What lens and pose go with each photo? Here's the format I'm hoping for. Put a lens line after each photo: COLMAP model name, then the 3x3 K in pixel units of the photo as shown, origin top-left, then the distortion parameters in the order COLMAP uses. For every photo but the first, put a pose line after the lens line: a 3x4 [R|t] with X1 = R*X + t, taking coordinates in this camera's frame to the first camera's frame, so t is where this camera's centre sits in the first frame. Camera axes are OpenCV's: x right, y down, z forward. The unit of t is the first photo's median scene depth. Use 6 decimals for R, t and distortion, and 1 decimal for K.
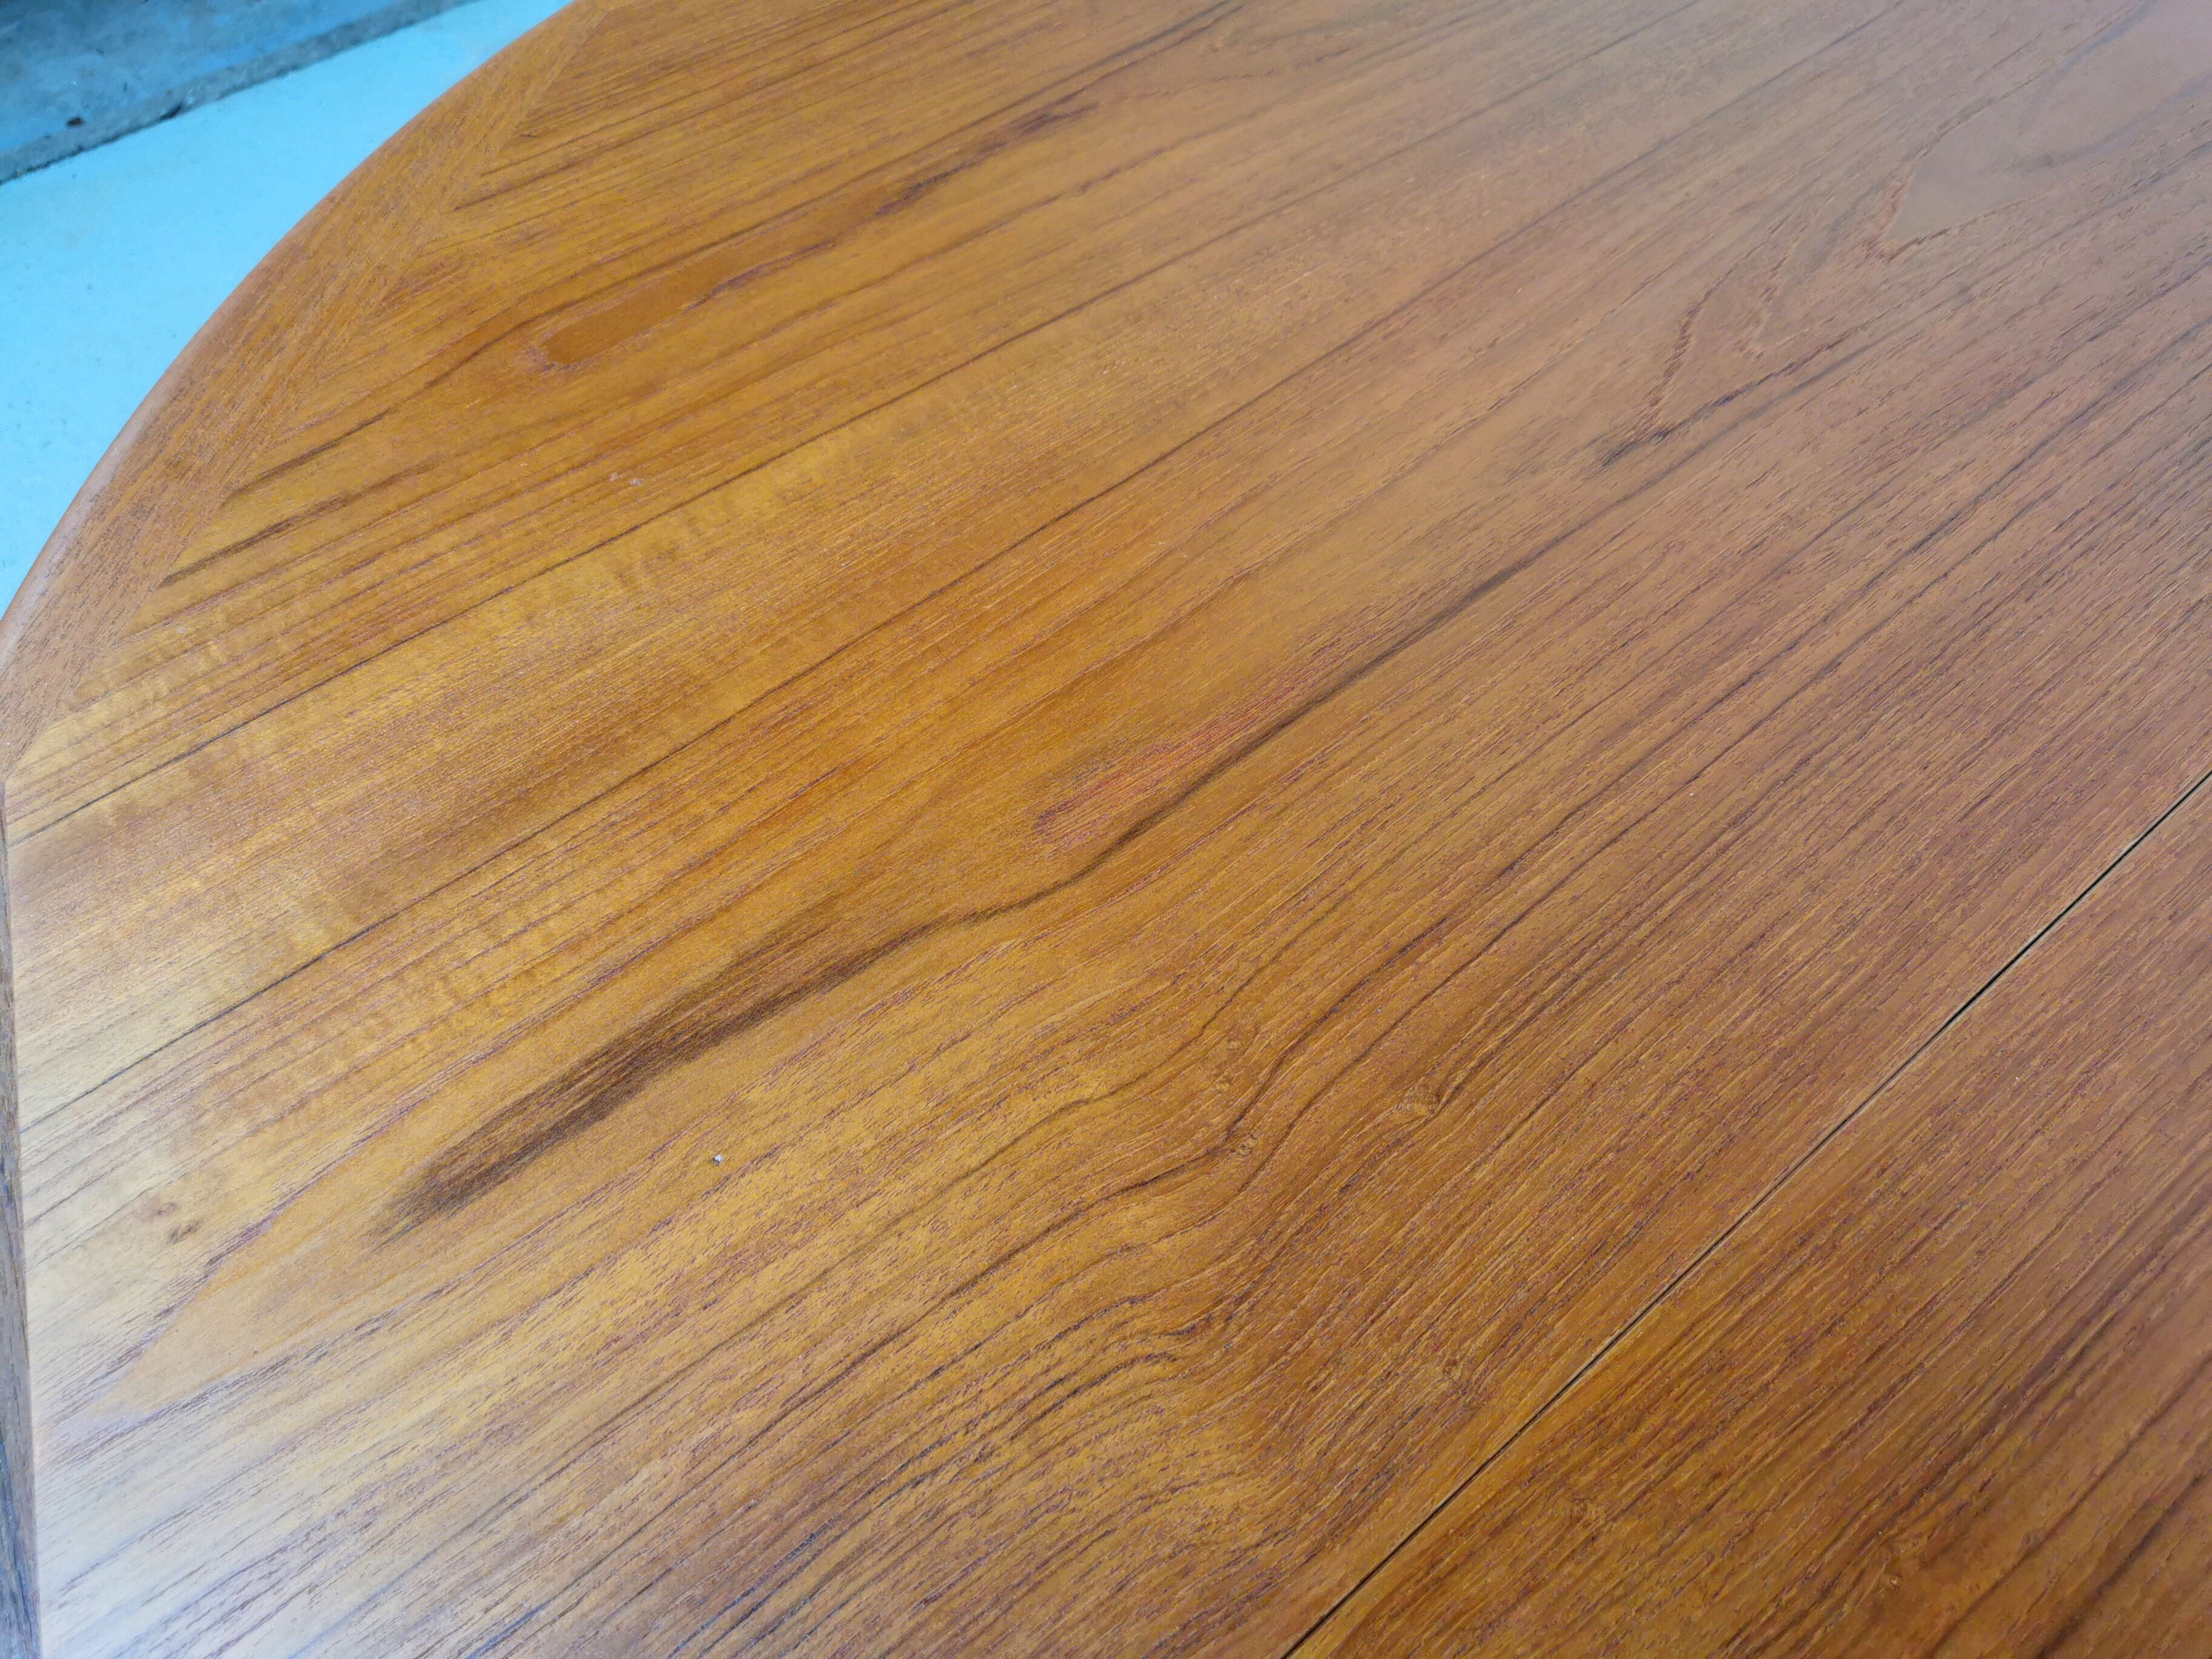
lens RADIAL K [[1712.9, 0, 1104.6], [0, 1712.9, 831.2], [0, 0, 1]] dist [0.058289, -0.059322]
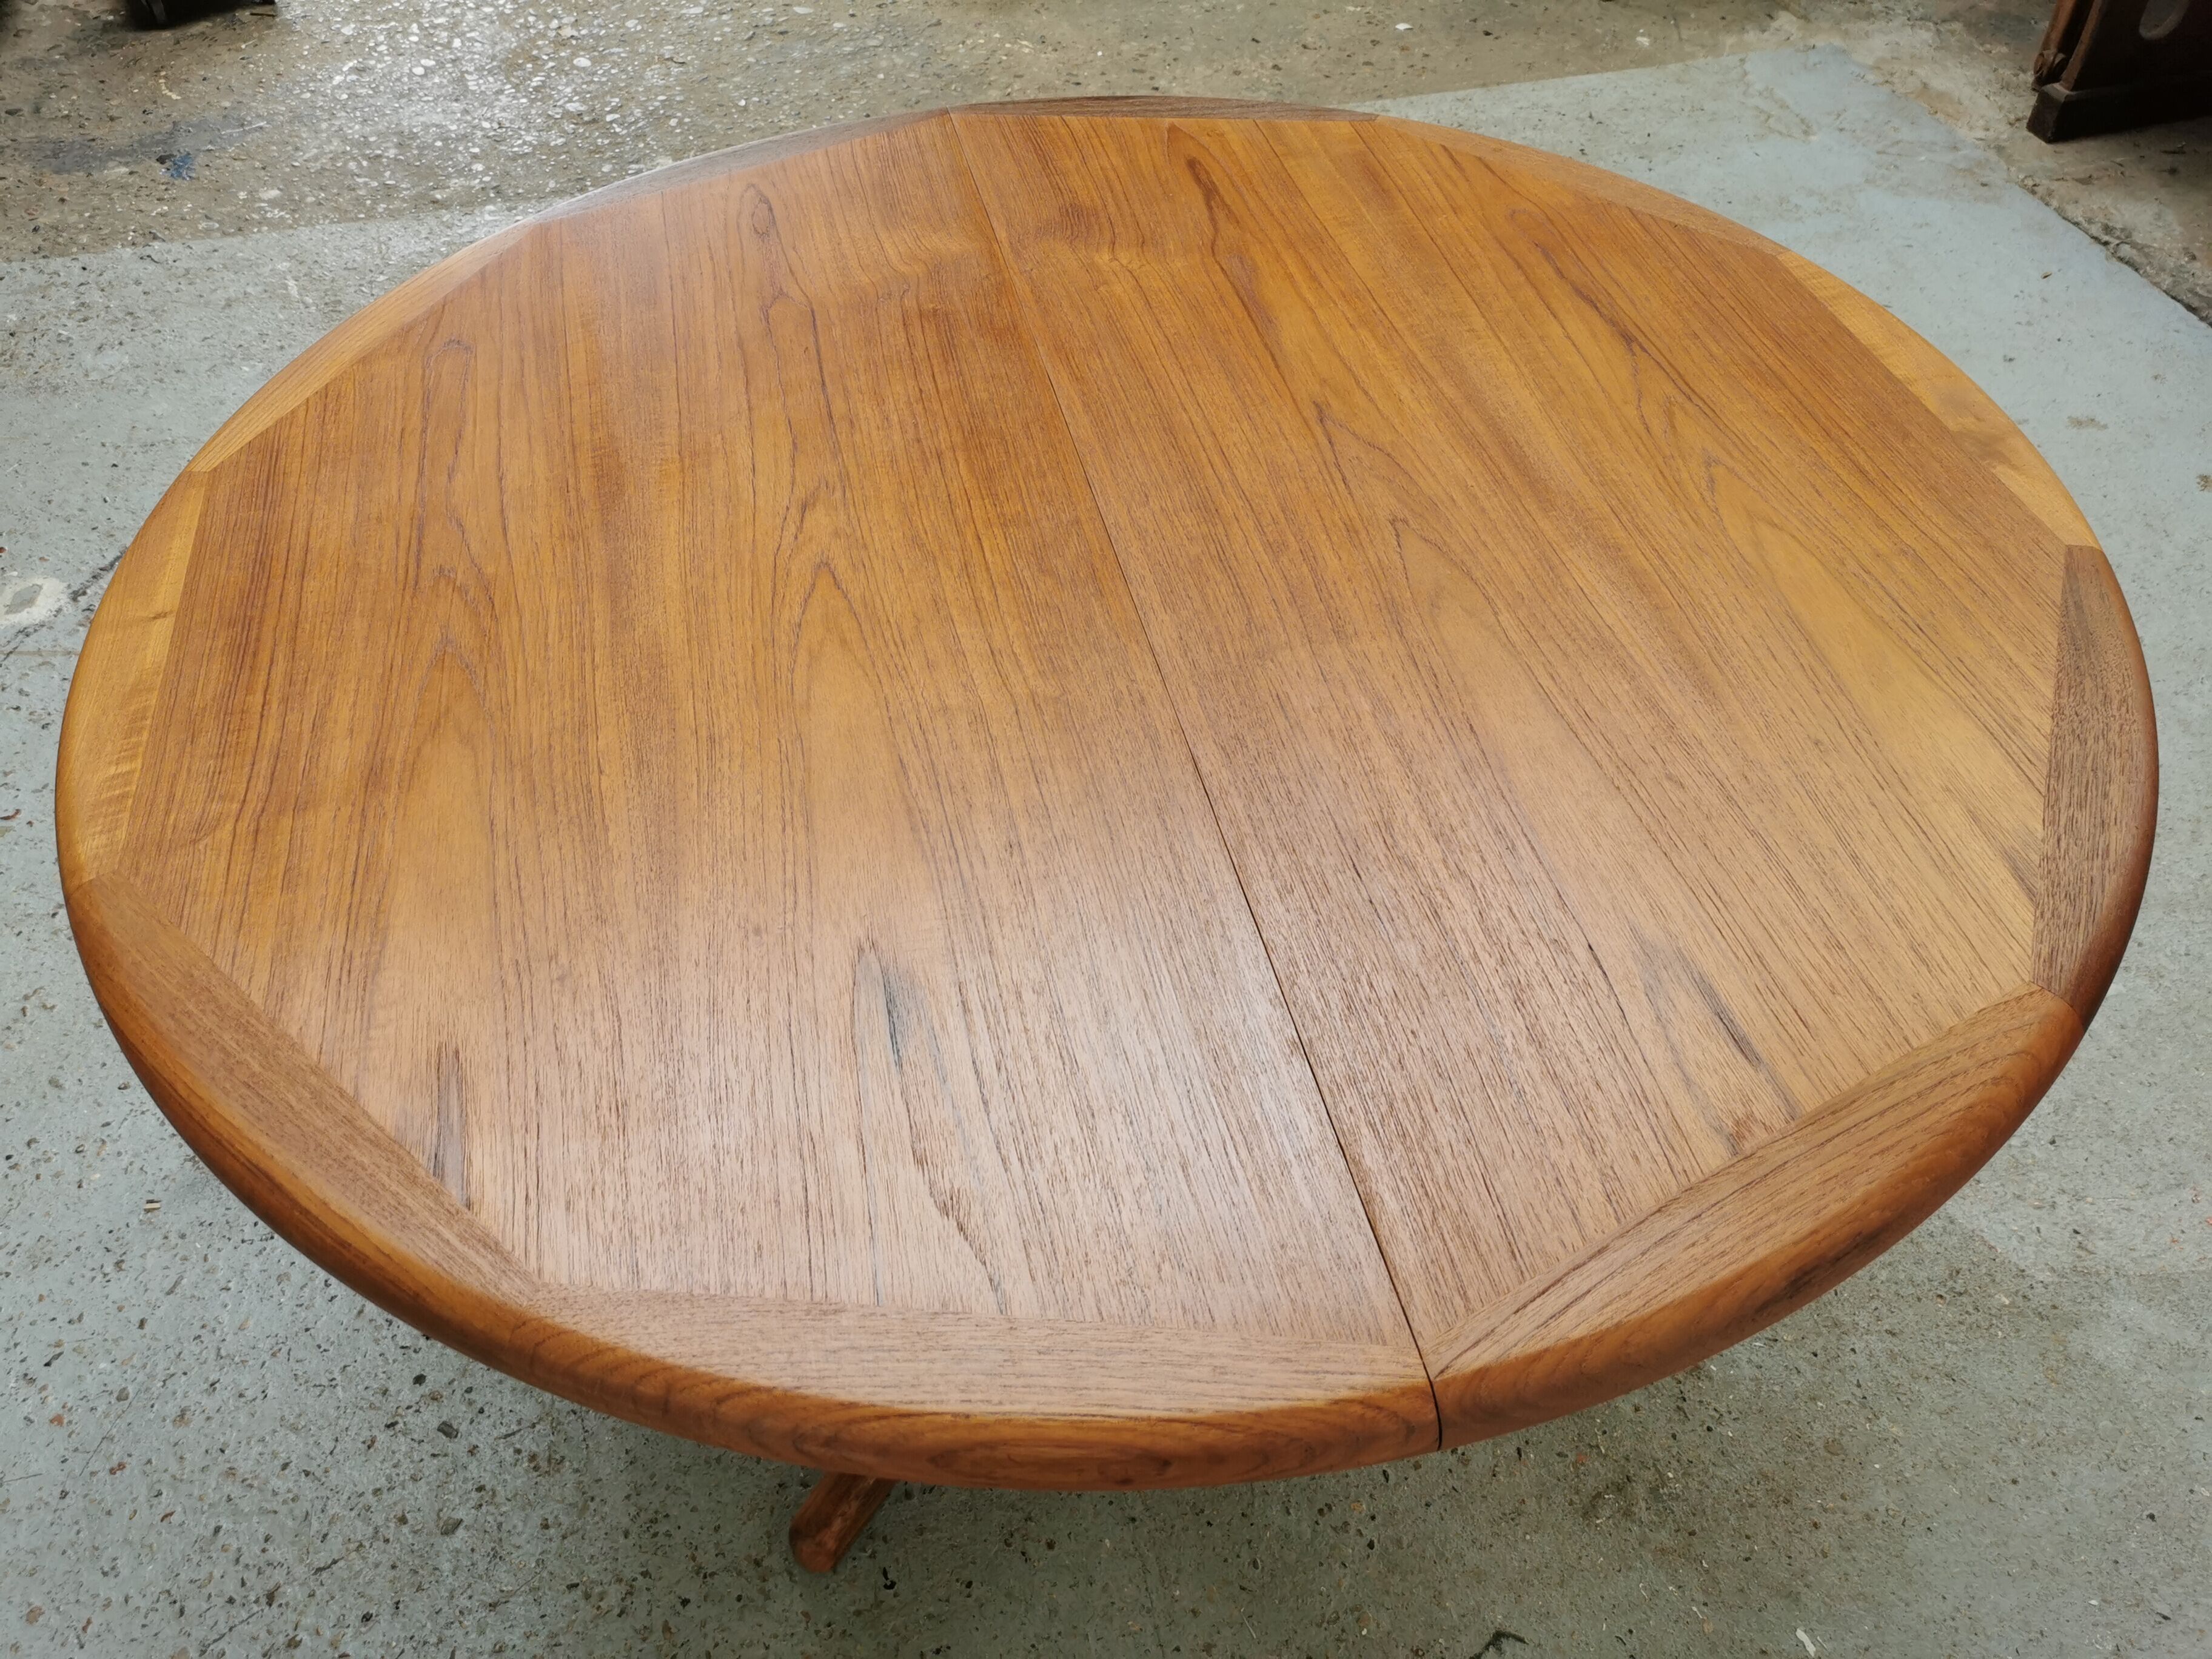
lens RADIAL K [[1712.9, 0, 1103.5], [0, 1712.9, 827.1], [0, 0, 1]] dist [0.058289, -0.059322]
pose [[-0.452735, 0.648941, -0.611479, 2.586479], [-0.715390, 0.144969, 0.683521, -1.767842], [0.532210, 0.746900, 0.398613, 0.387551]]
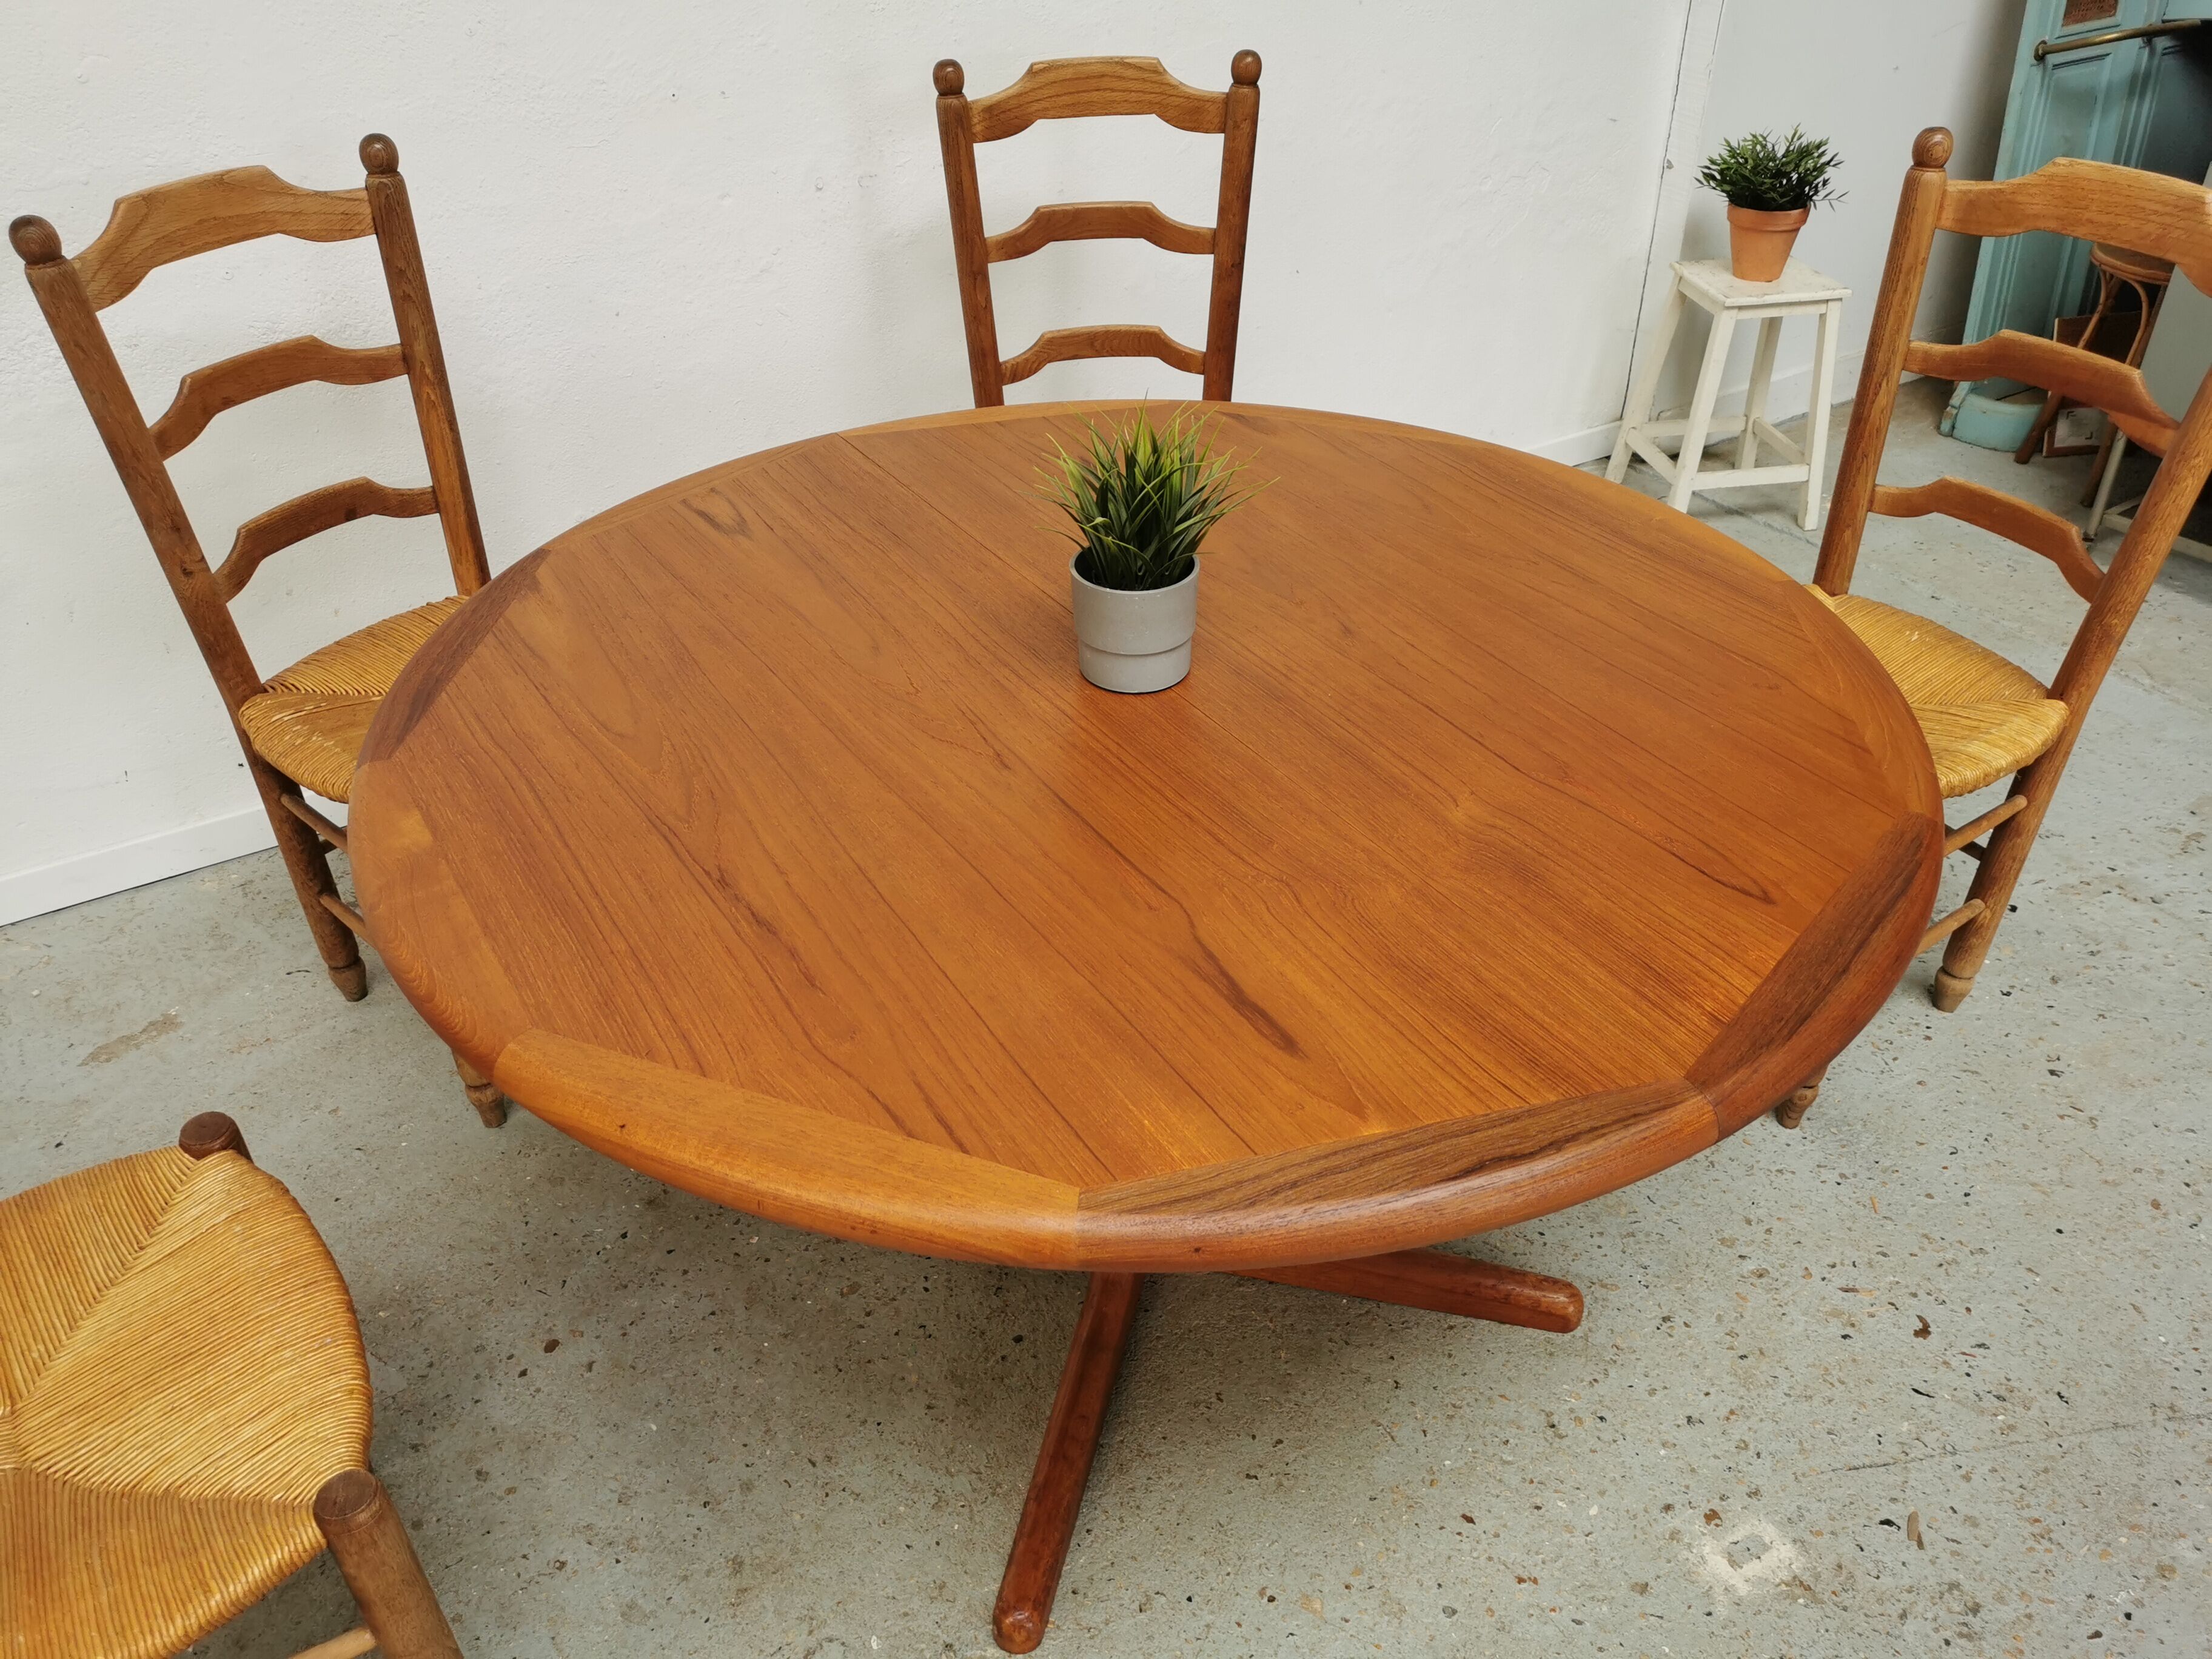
lens RADIAL K [[1712.9, 0, 1111.6], [0, 1712.9, 823.9], [0, 0, 1]] dist [0.058289, -0.059322]
pose [[0.132833, -0.566814, 0.813067, -2.136009], [0.810583, 0.534196, 0.239978, -0.769100], [-0.570360, 0.627181, 0.530409, -0.484049]]
